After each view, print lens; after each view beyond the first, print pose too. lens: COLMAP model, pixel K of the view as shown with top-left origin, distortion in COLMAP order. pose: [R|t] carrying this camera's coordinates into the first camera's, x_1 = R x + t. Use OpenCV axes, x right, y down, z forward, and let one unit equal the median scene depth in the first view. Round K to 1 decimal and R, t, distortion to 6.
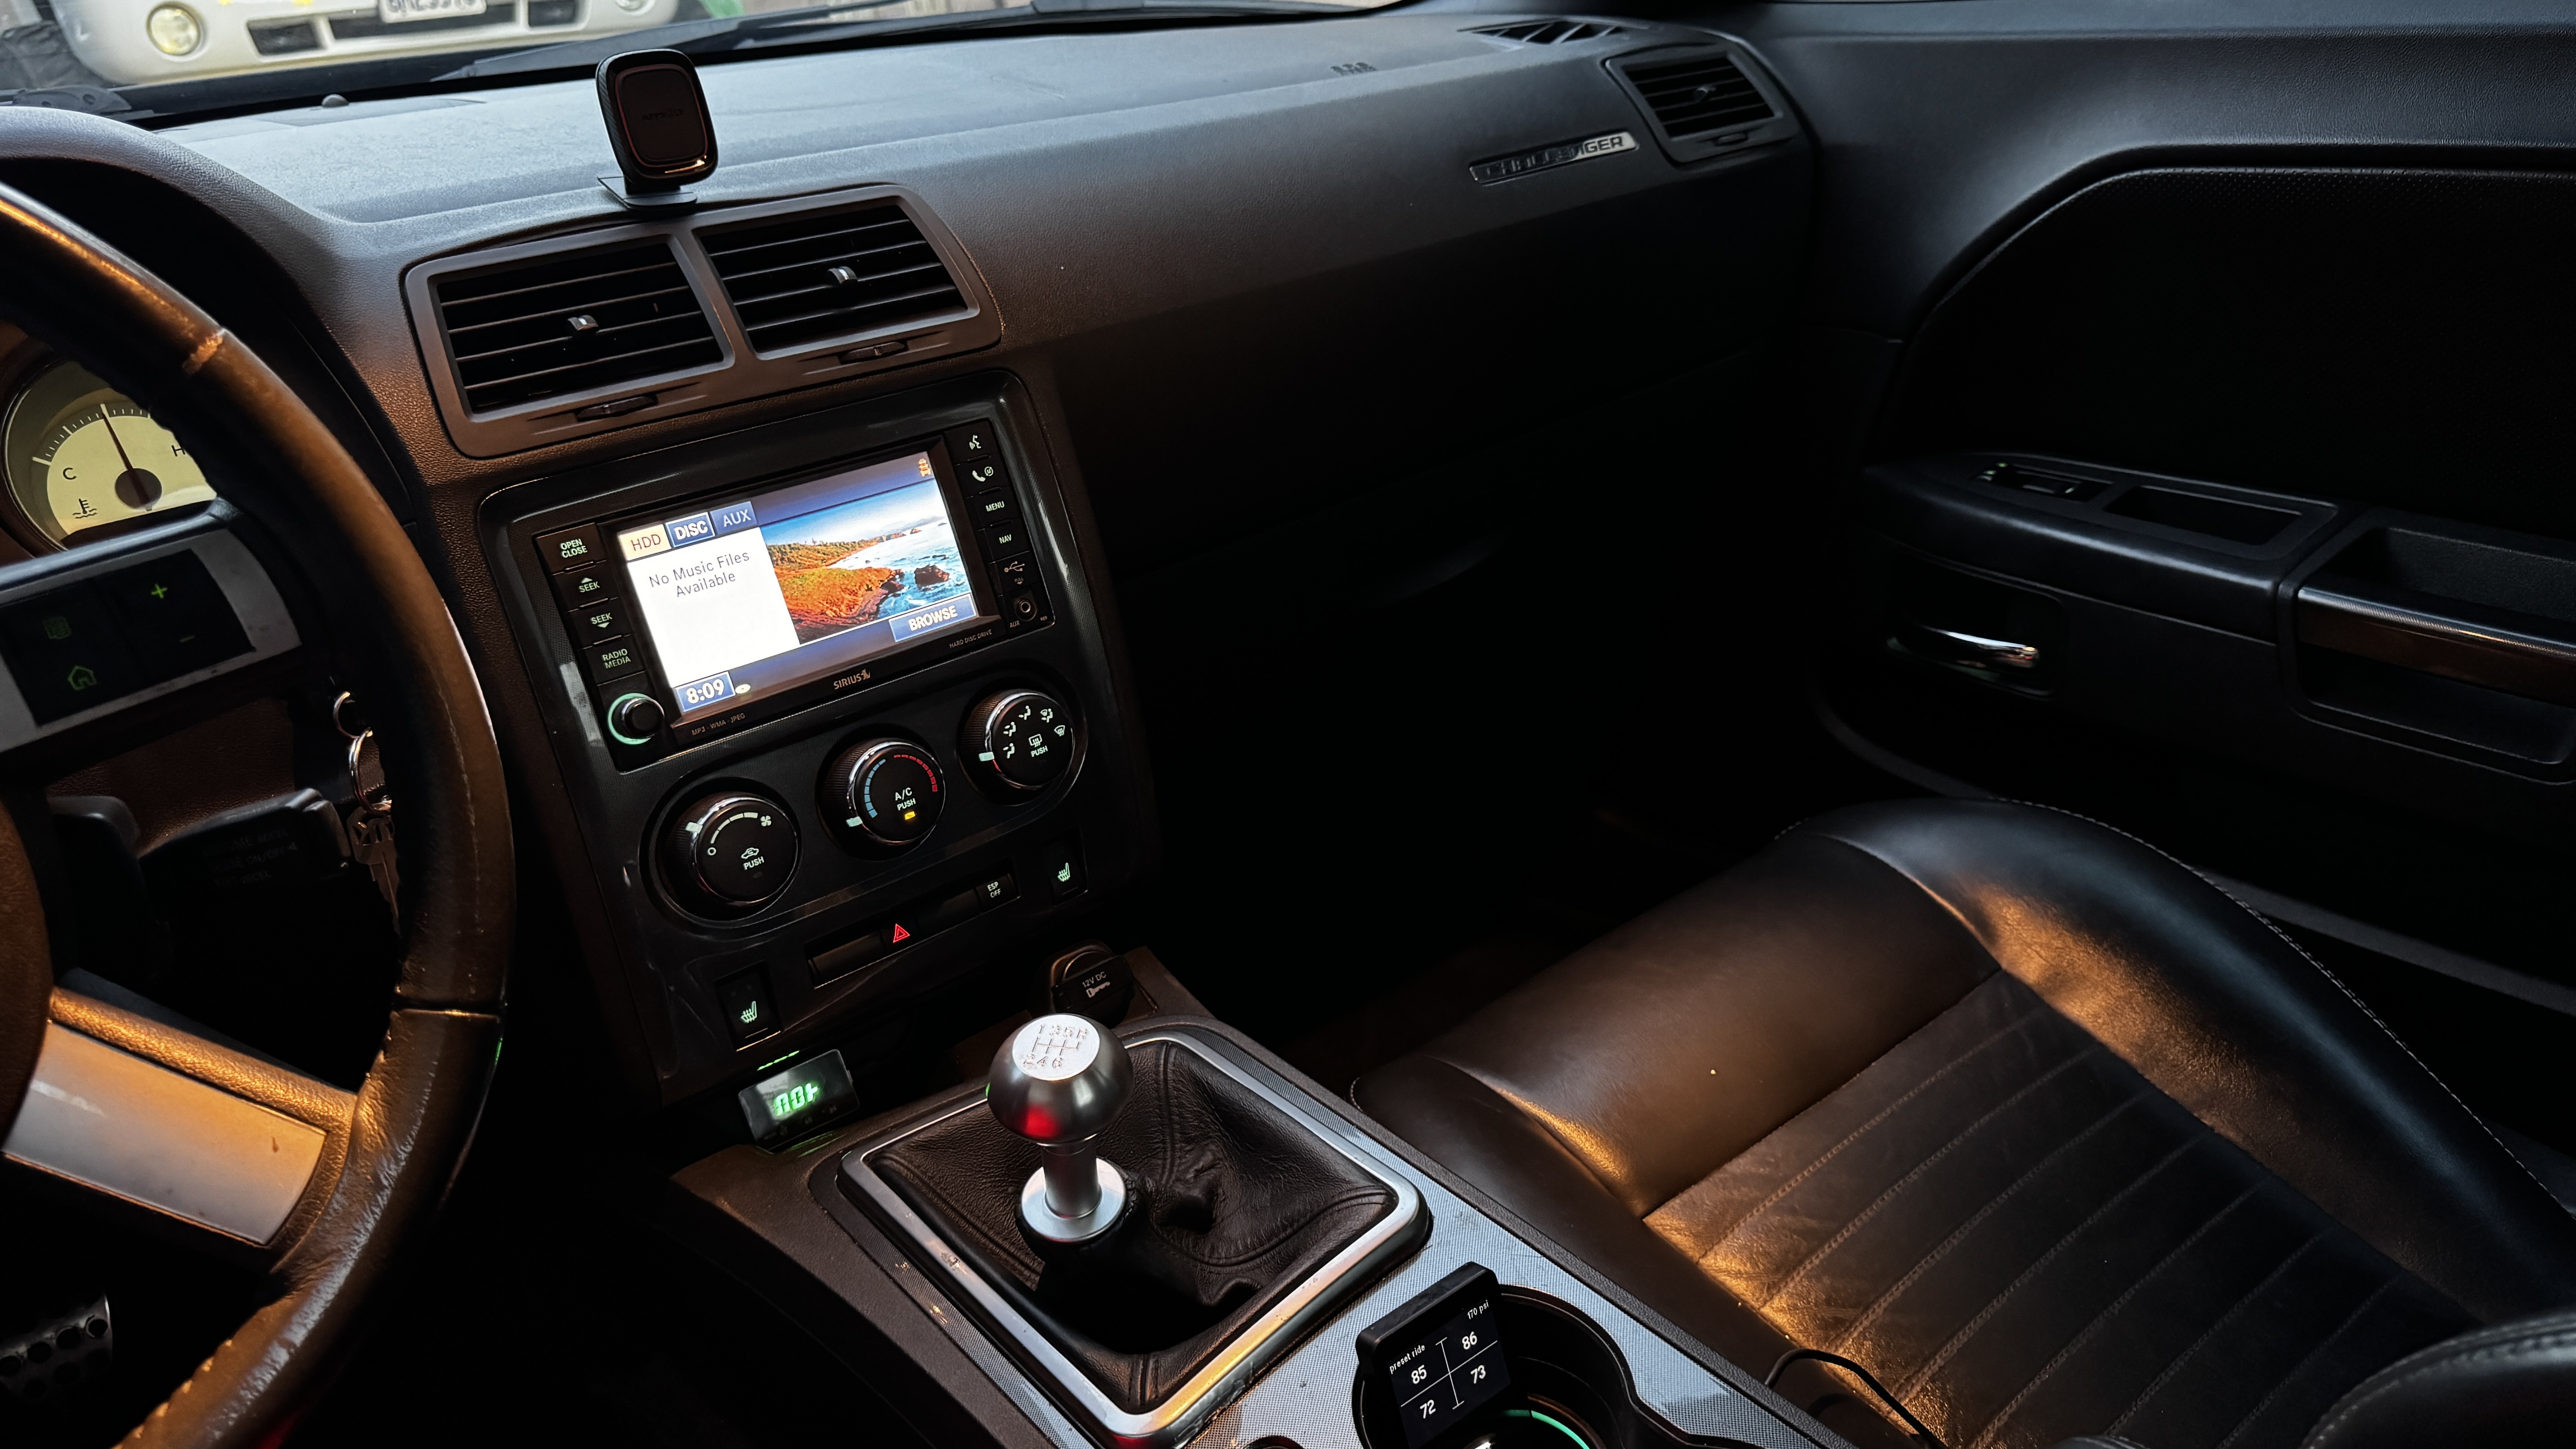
lens RADIAL K [[1817.0, 0, 1288.0], [0, 1817.0, 724.5], [0, 0, 1]] dist [0.068342, -0.100160]
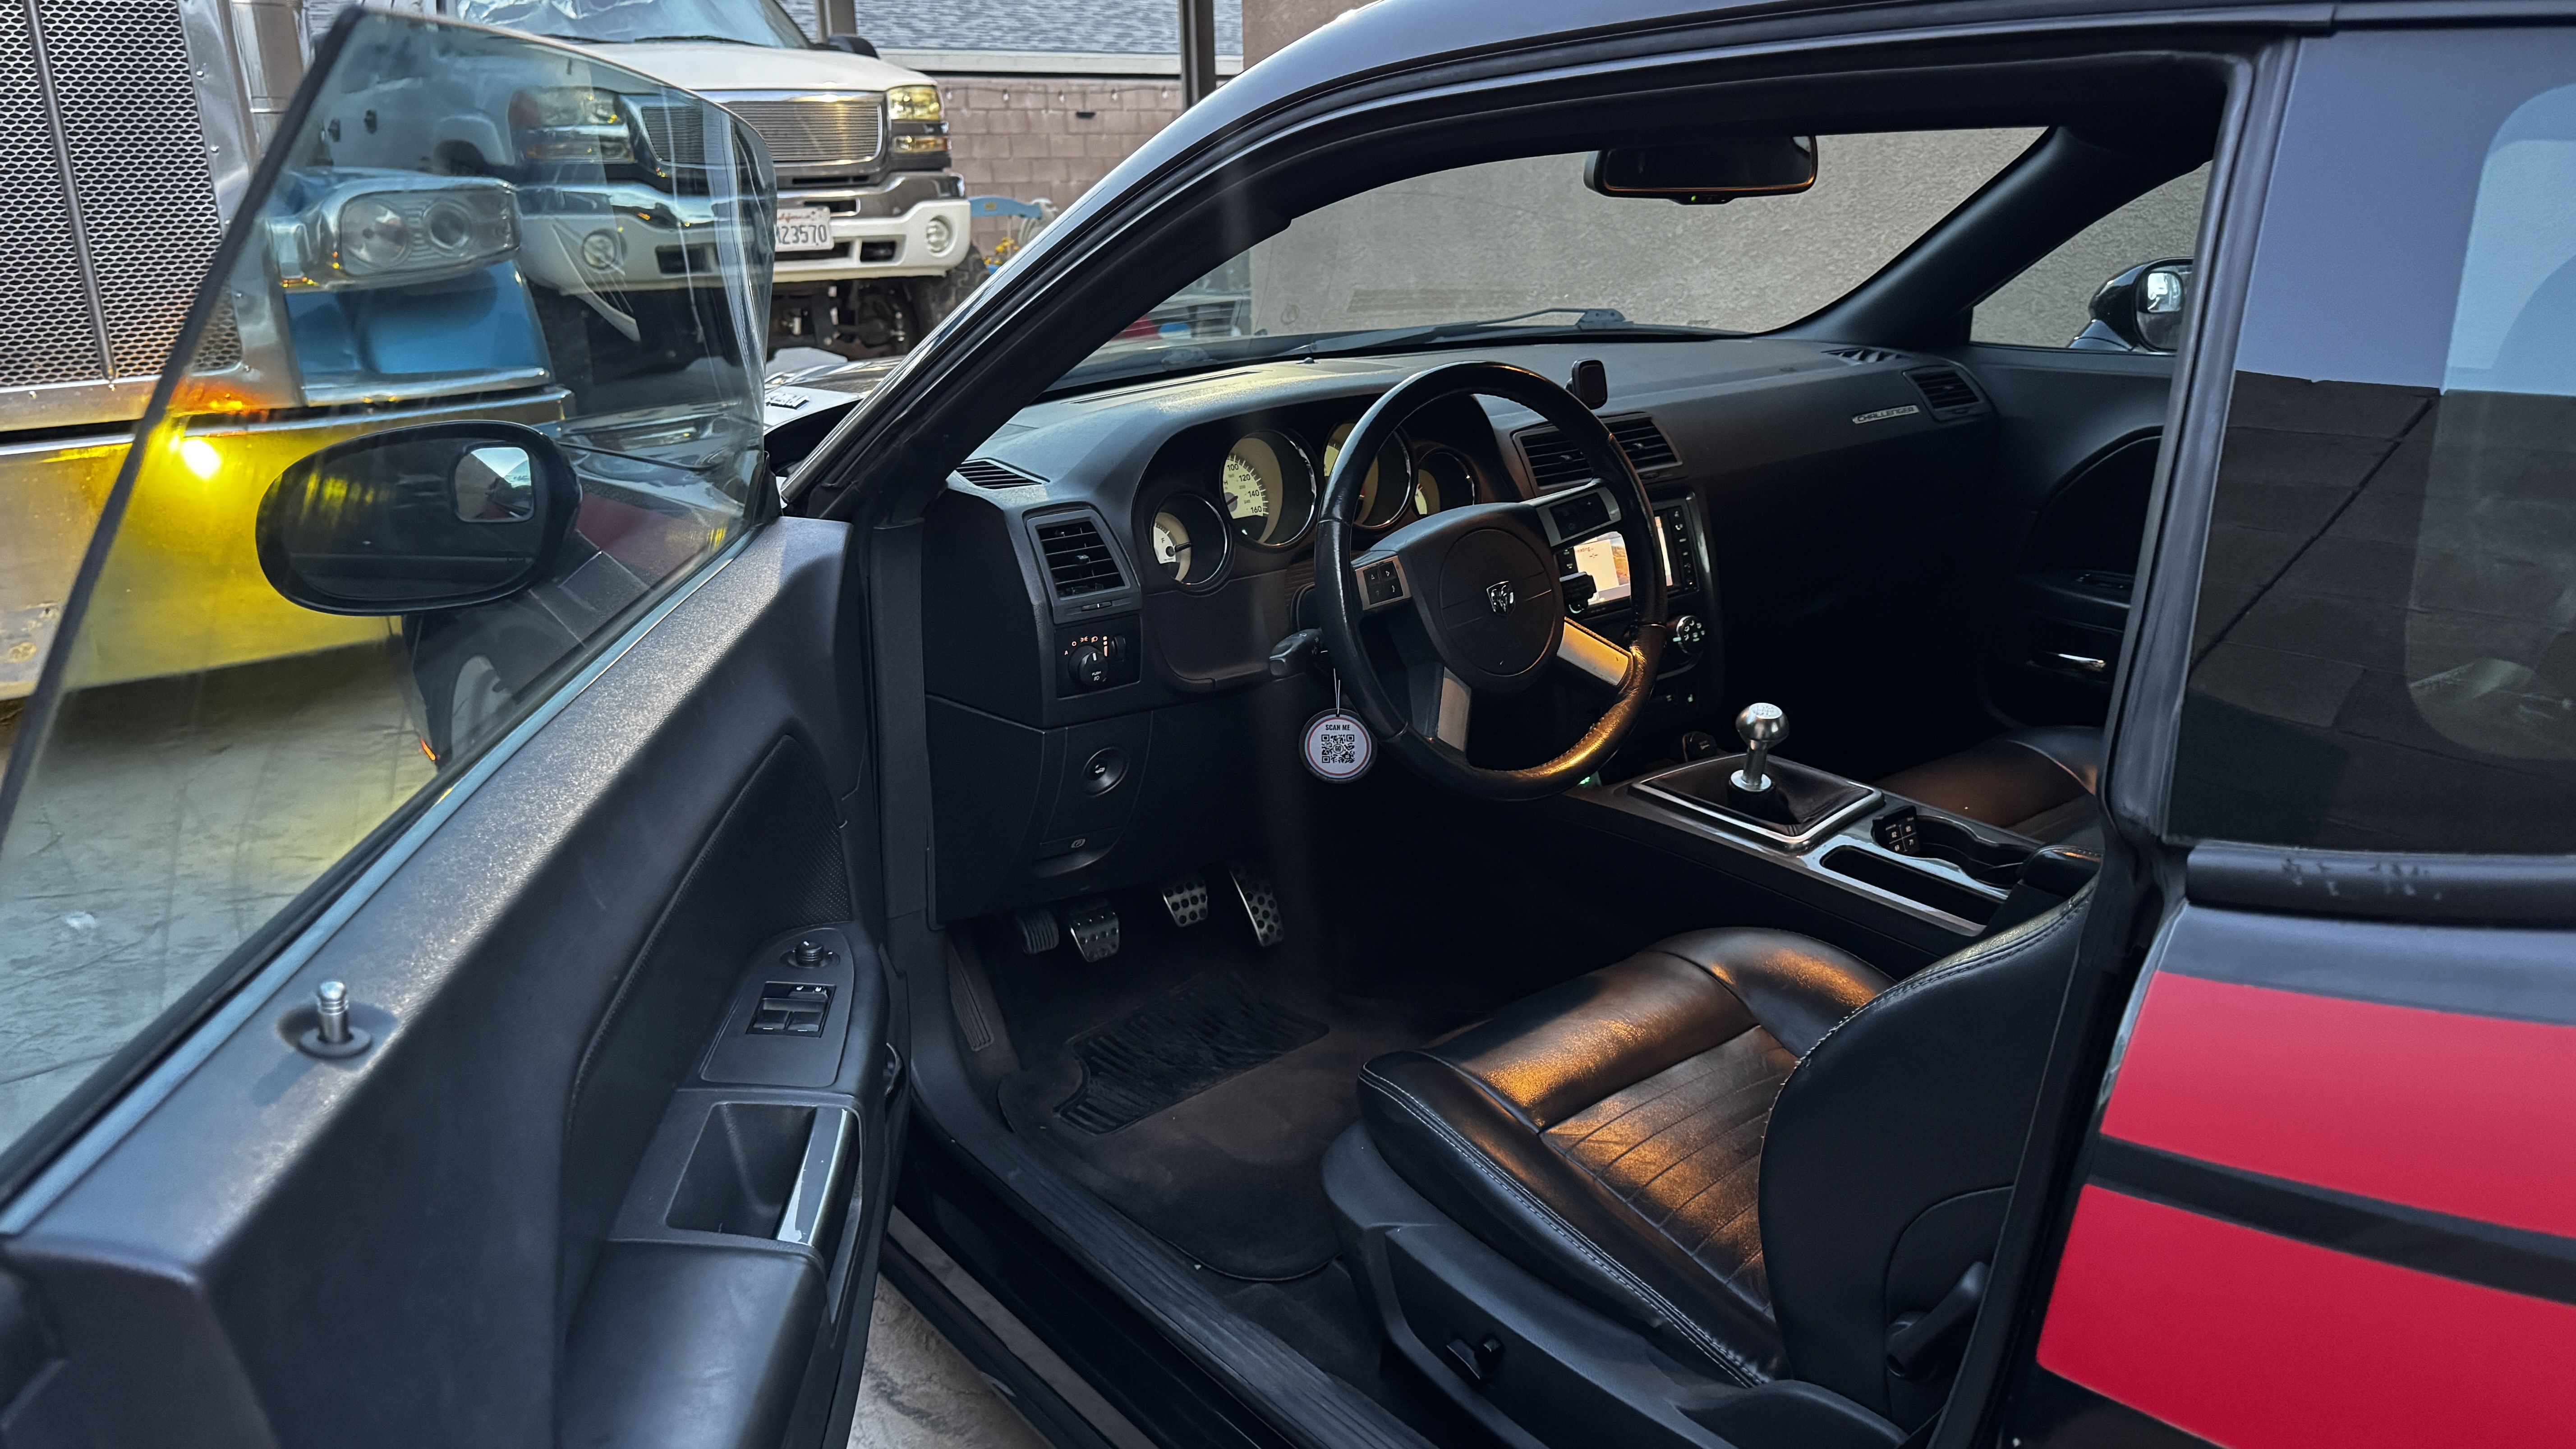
lens RADIAL K [[1817.0, 0, 1288.0], [0, 1817.0, 724.5], [0, 0, 1]] dist [0.068342, -0.100160]
pose [[0.998149, 0.059671, -0.011757, -0.591586], [-0.060645, 0.991104, -0.118469, 0.411216], [0.004583, 0.118963, 0.992888, -1.293967]]
